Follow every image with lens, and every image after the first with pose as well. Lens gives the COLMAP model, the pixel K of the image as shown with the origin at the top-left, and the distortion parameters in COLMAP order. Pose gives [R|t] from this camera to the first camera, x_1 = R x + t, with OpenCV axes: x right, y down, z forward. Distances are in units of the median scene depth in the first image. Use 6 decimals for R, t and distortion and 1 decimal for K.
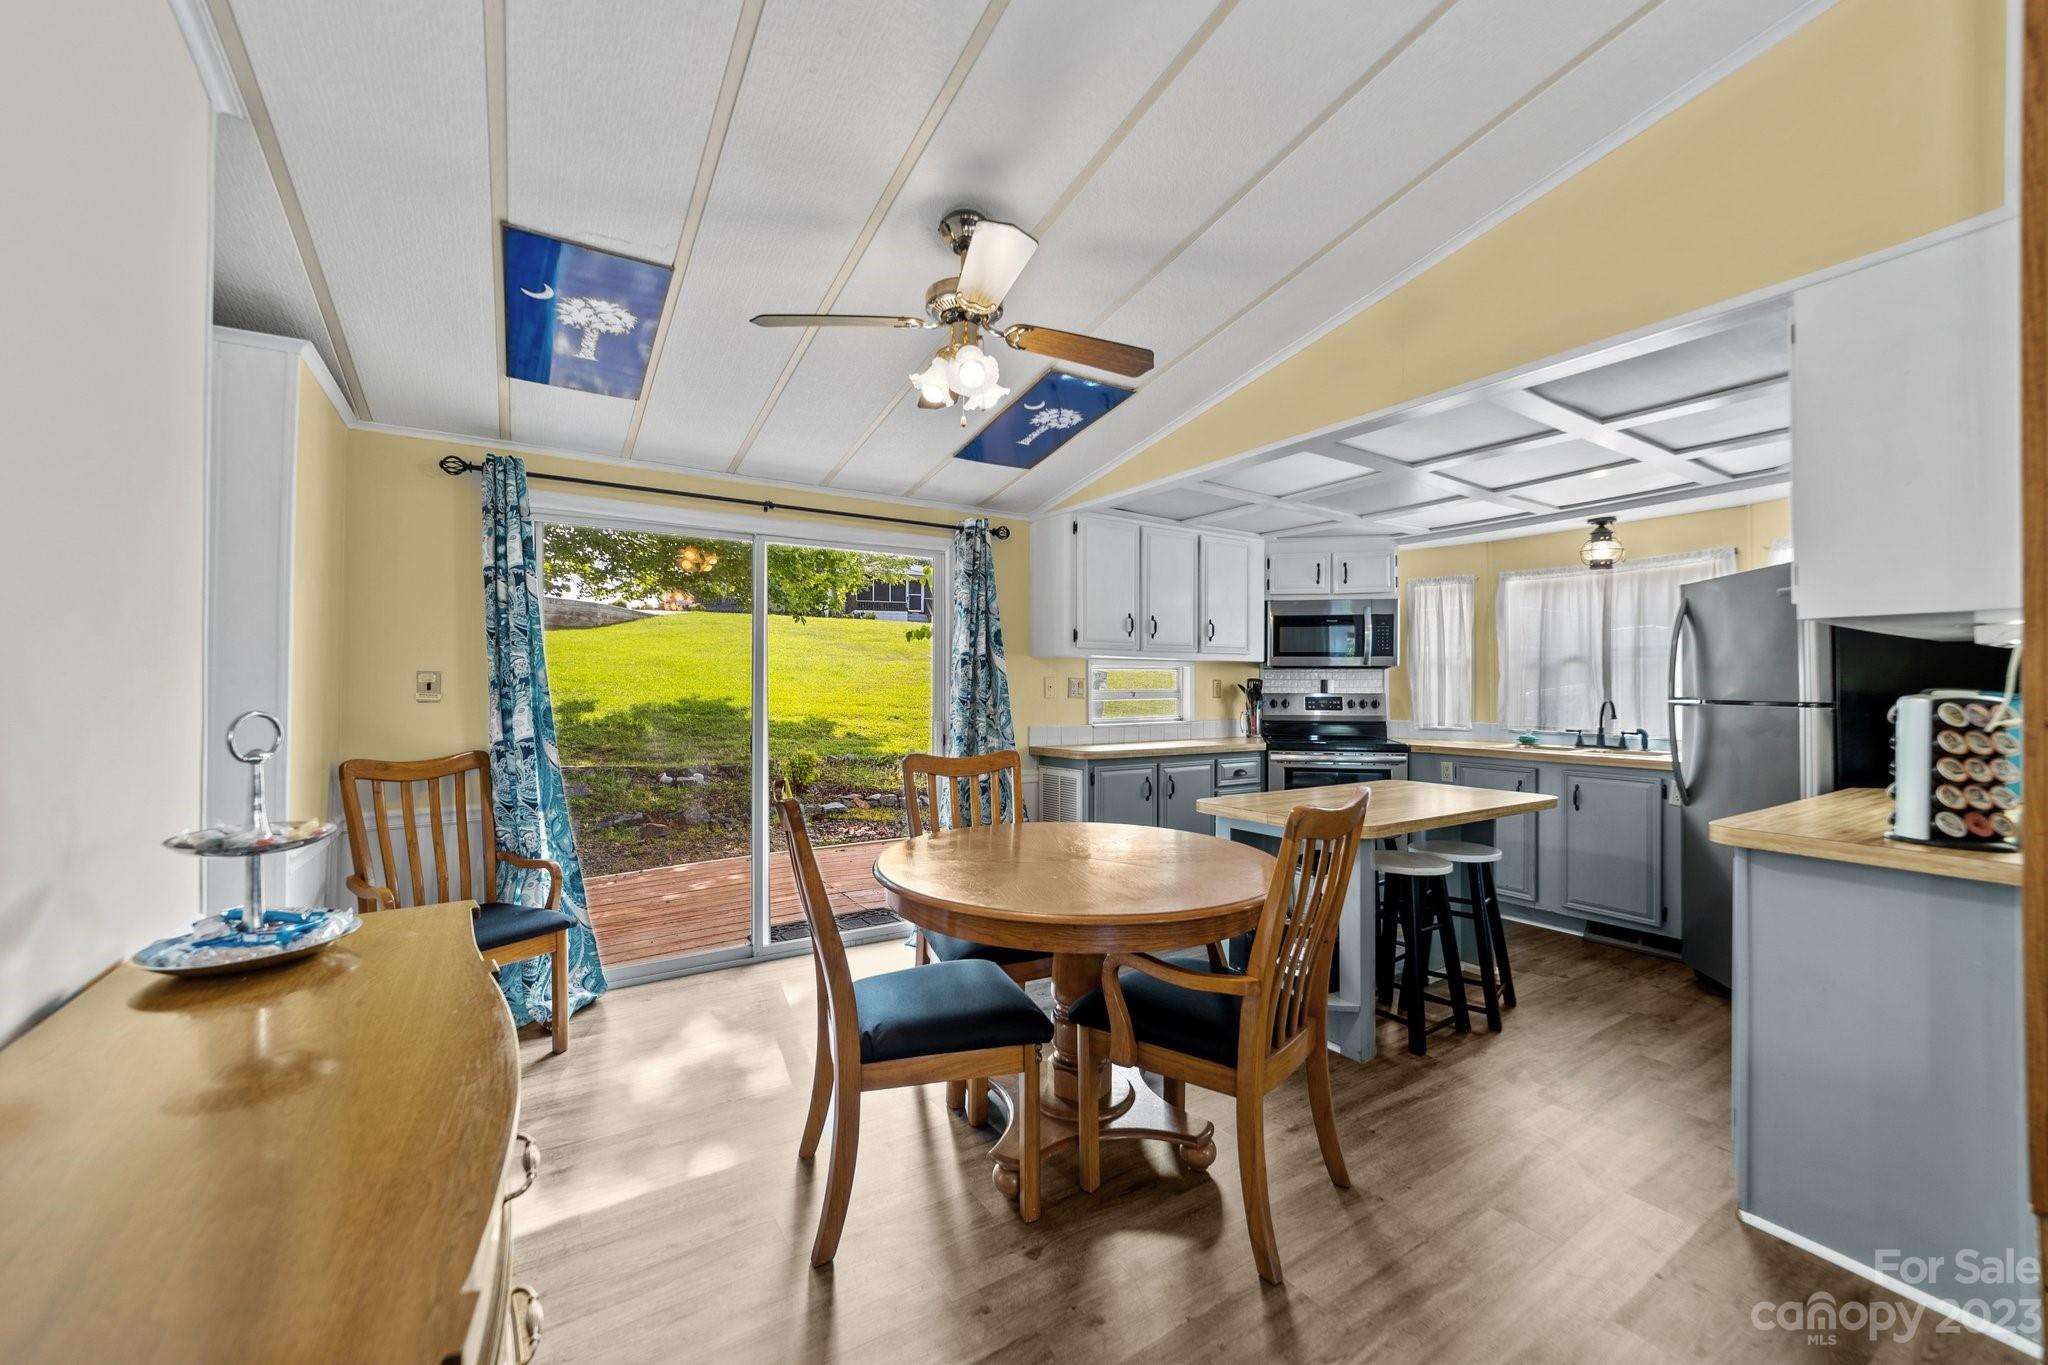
lens RADIAL K [[802.7, 0, 1024.0], [0, 802.7, 682.5], [0, 0, 1]] dist [-0.010780, 0.005948]
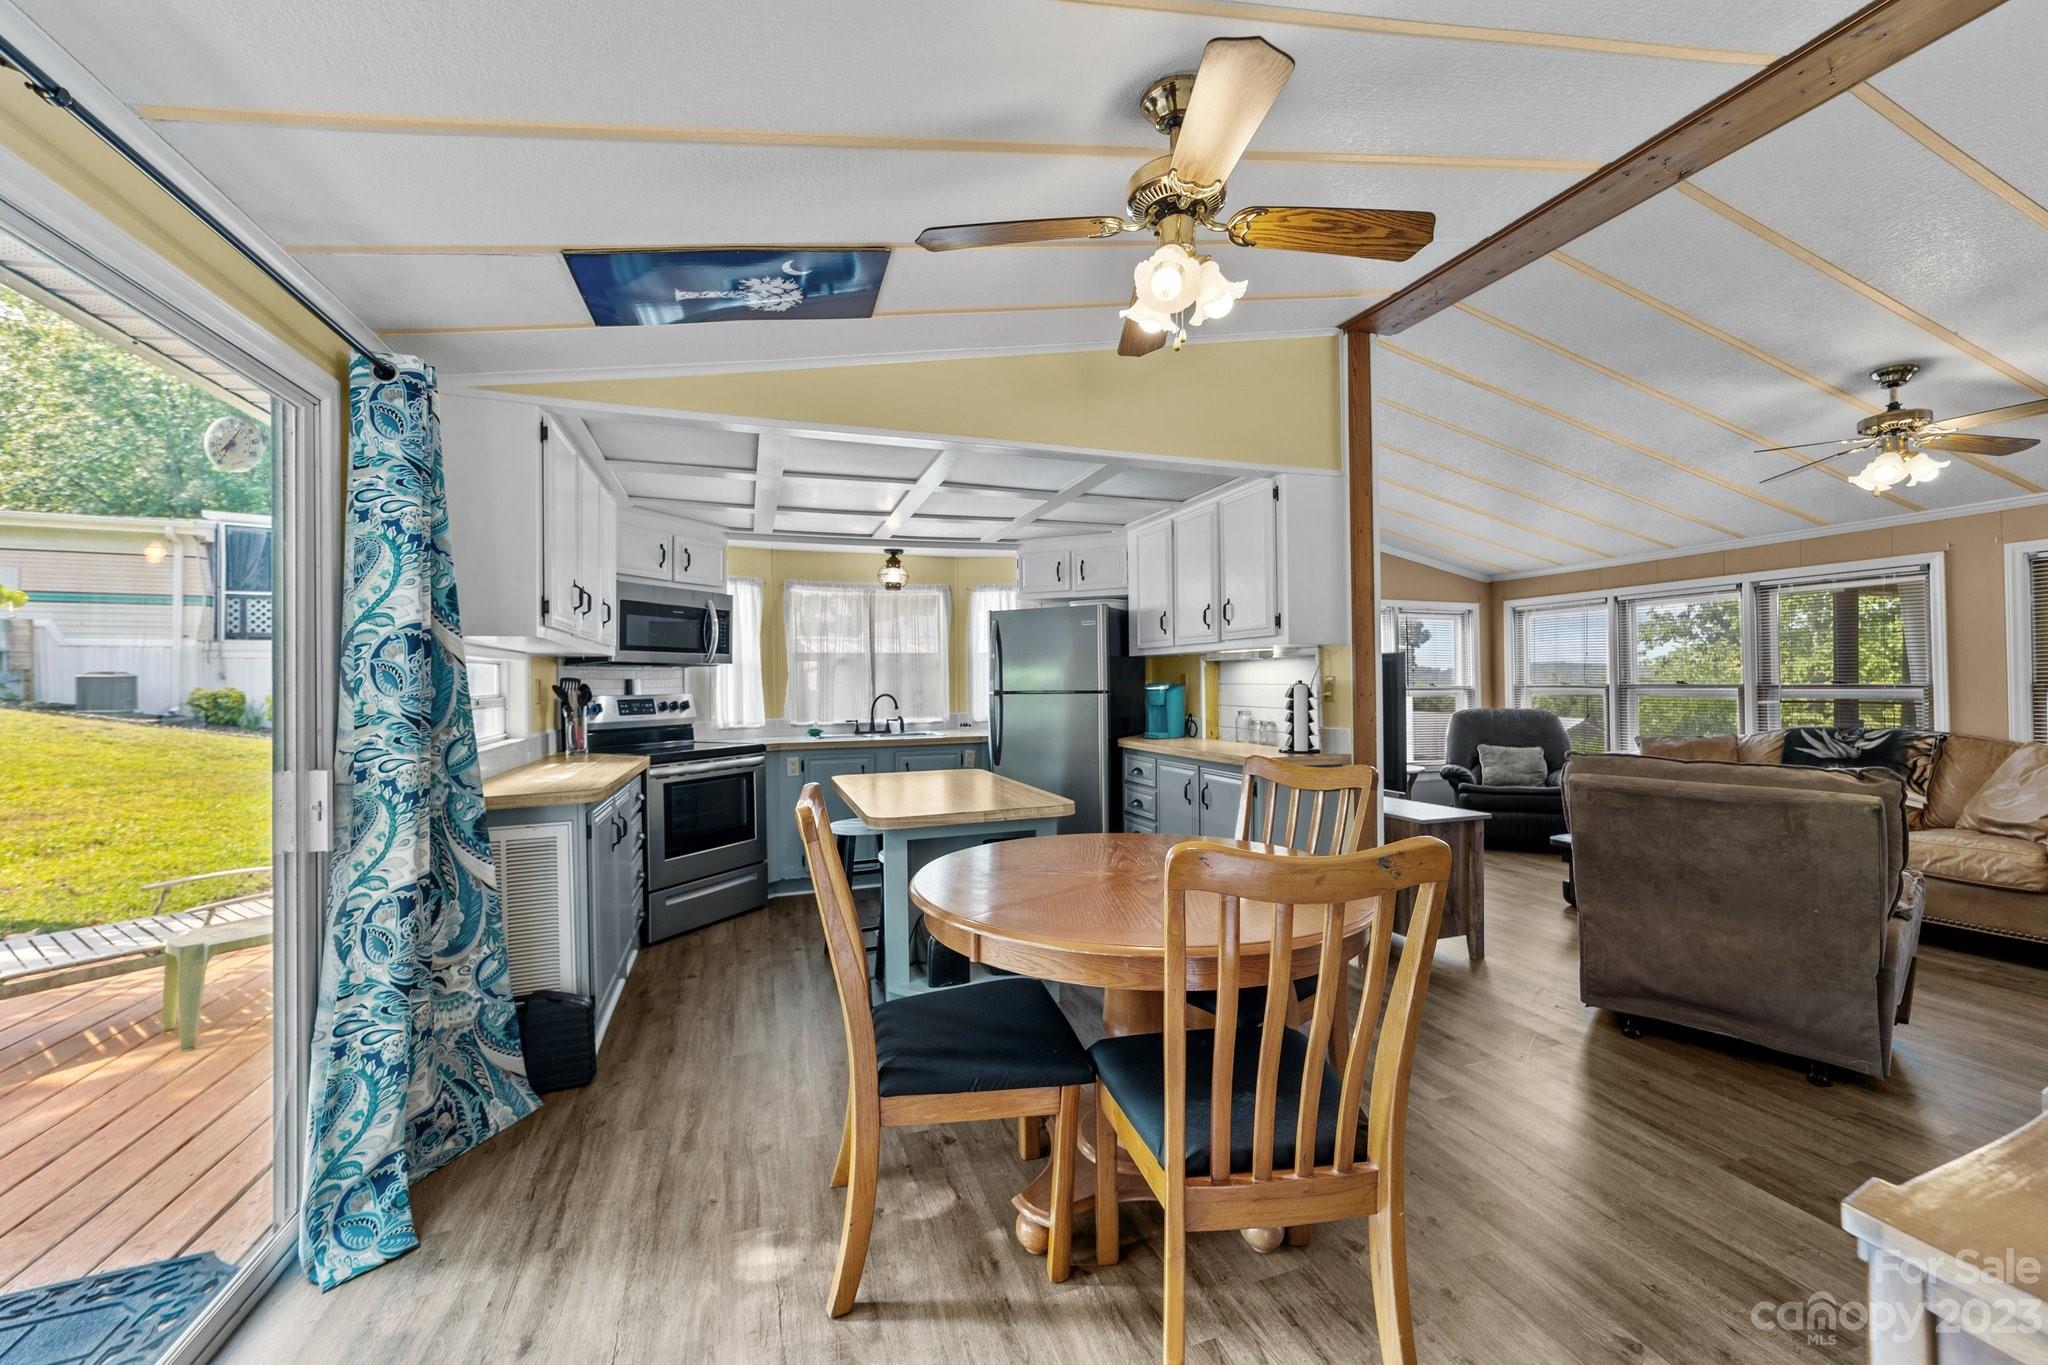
lens RADIAL K [[809.0, 0, 1041.5], [0, 809.0, 673.6], [0, 0, 1]] dist [-0.002464, 0.006364]
pose [[0.236262, 0.005142, 0.971676, -0.486477], [0.007901, 0.999943, -0.007213, -0.000148], [-0.971657, 0.009382, 0.236207, 0.509244]]
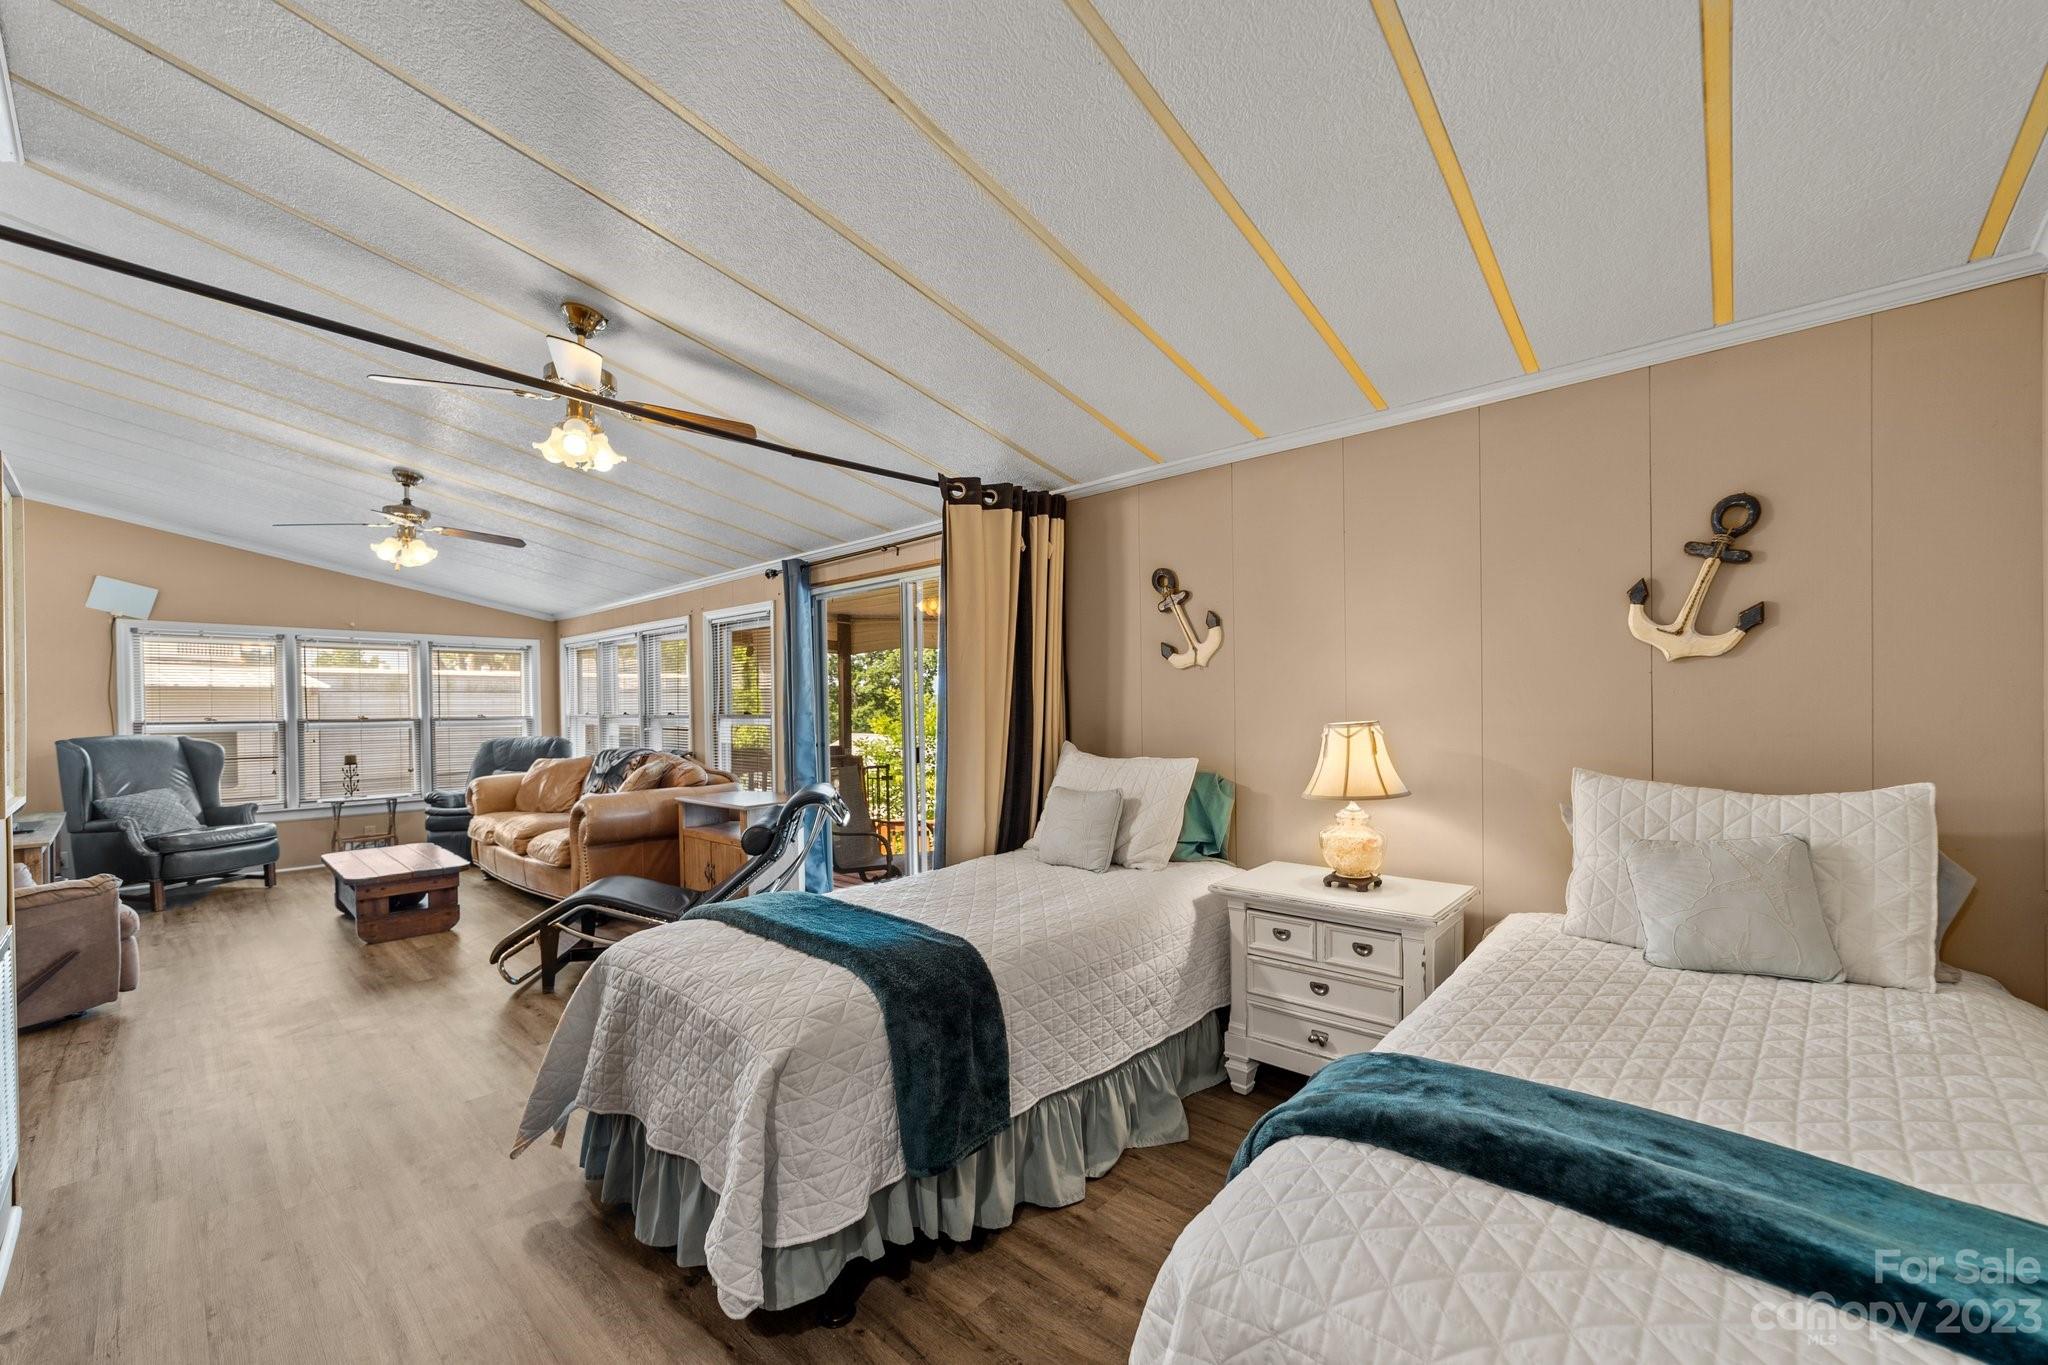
lens RADIAL K [[840.2, 0, 1022.2], [0, 840.2, 714.2], [0, 0, 1]] dist [-0.000945, 0.007840]
pose [[-0.217467, -0.011703, 0.975998, -0.744749], [0.008531, 0.999867, 0.013890, -0.000931], [-0.976030, 0.011346, -0.217338, -0.730083]]
